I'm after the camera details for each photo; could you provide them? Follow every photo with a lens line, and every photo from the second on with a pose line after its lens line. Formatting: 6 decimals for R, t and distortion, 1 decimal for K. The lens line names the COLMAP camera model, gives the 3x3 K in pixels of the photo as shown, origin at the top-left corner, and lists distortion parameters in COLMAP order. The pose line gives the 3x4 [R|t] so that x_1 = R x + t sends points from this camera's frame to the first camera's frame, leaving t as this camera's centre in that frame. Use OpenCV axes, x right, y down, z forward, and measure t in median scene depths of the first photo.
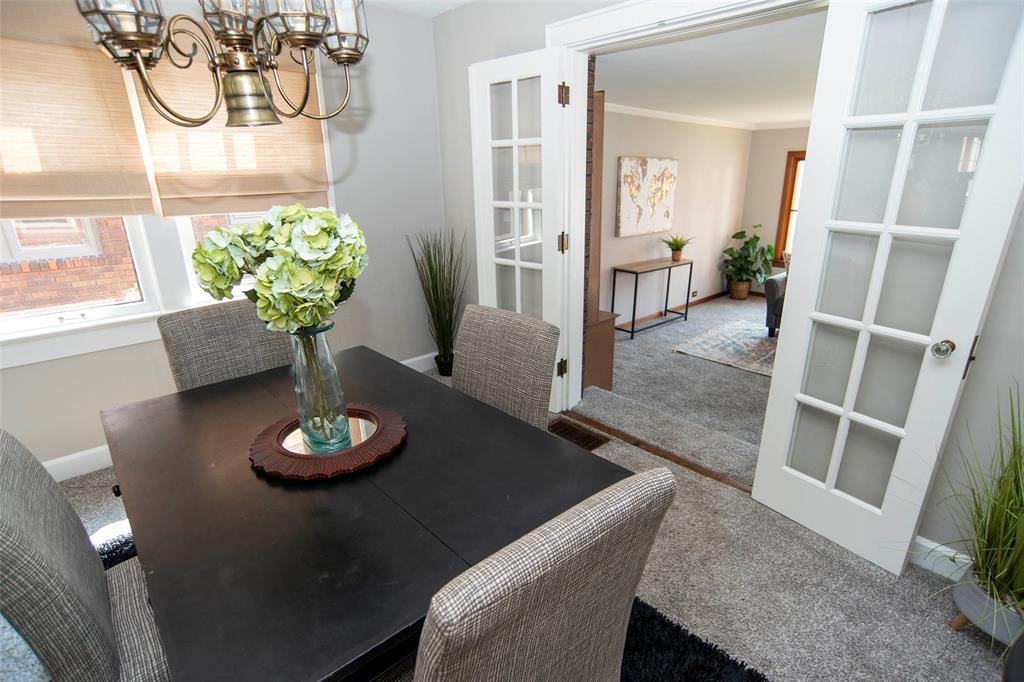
lens RADIAL K [[515.7, 0, 515.0], [0, 515.7, 351.2], [0, 0, 1]] dist [-0.084409, 0.043850]
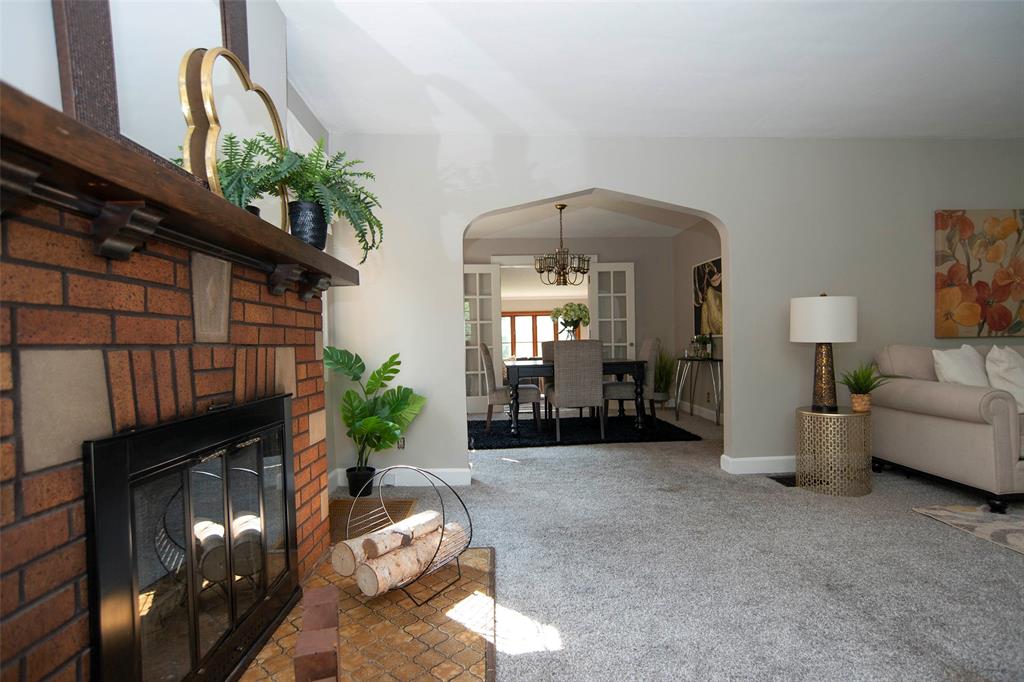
lens RADIAL K [[515.7, 0, 515.0], [0, 515.7, 351.2], [0, 0, 1]] dist [-0.084409, 0.043850]
pose [[0.651542, -0.014366, 0.758476, -2.113739], [0.260680, 0.943177, -0.206063, 0.470381], [-0.712417, 0.331979, 0.618265, -0.681936]]
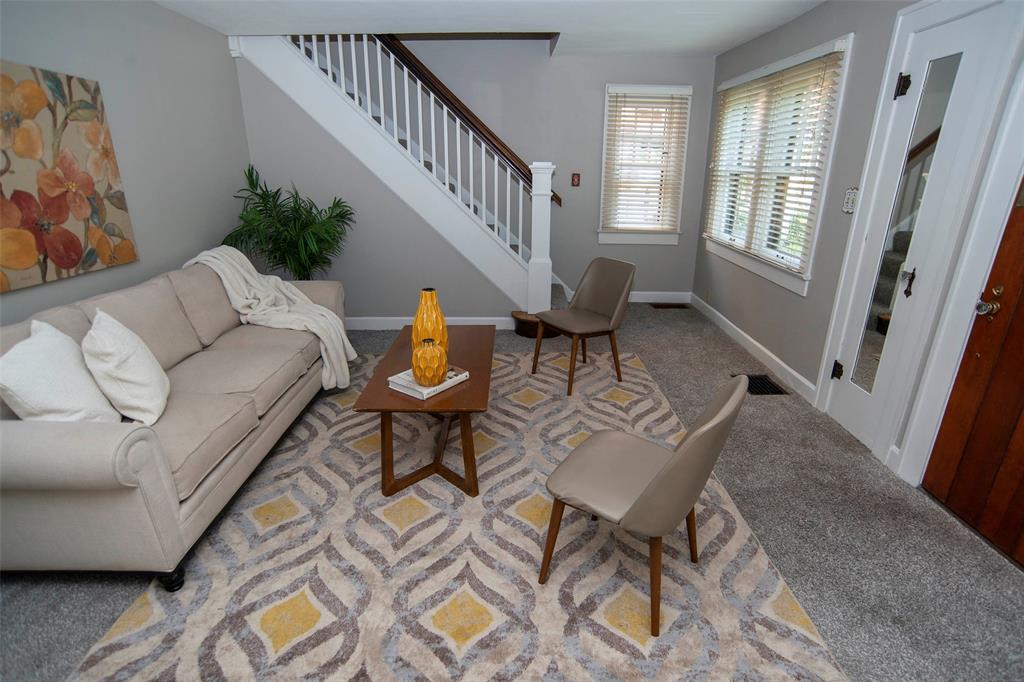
lens RADIAL K [[515.7, 0, 515.0], [0, 515.7, 351.2], [0, 0, 1]] dist [-0.084409, 0.043850]
pose [[-0.731870, -0.224094, 0.643543, -1.352083], [0.227900, 0.809511, 0.541067, 0.281938], [-0.642205, 0.542654, -0.541386, -0.765235]]
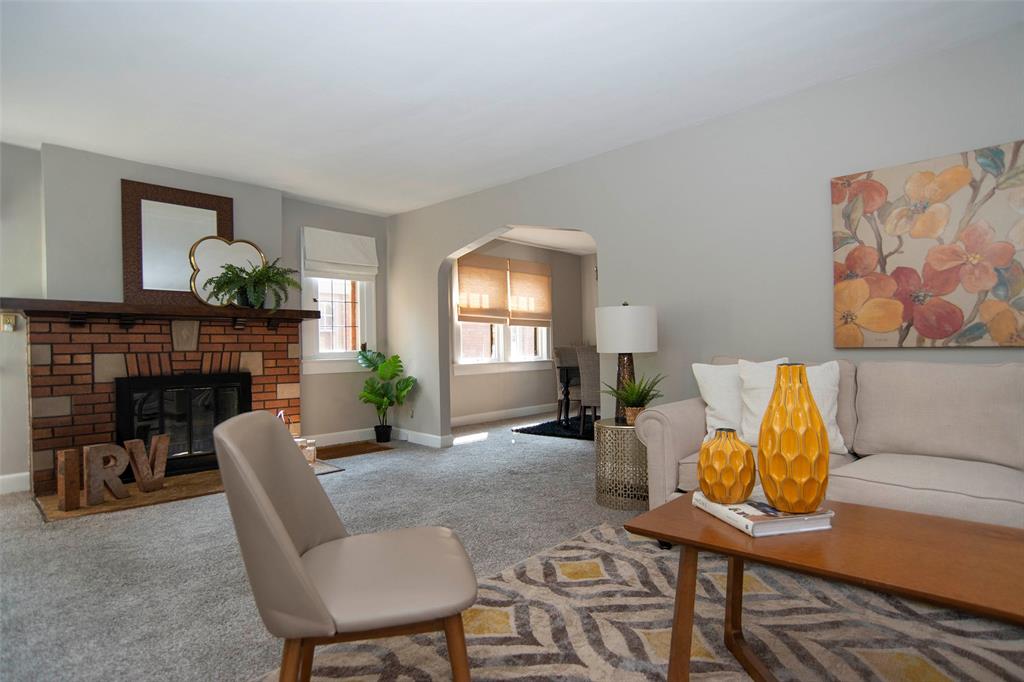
lens RADIAL K [[528.8, 0, 514.2], [0, 528.8, 351.0], [0, 0, 1]] dist [-0.084716, 0.046606]
pose [[0.997416, -0.003934, 0.071739, -0.935146], [0.026901, 0.946318, -0.322116, 0.824051], [-0.066621, 0.323213, 0.943978, -1.745458]]
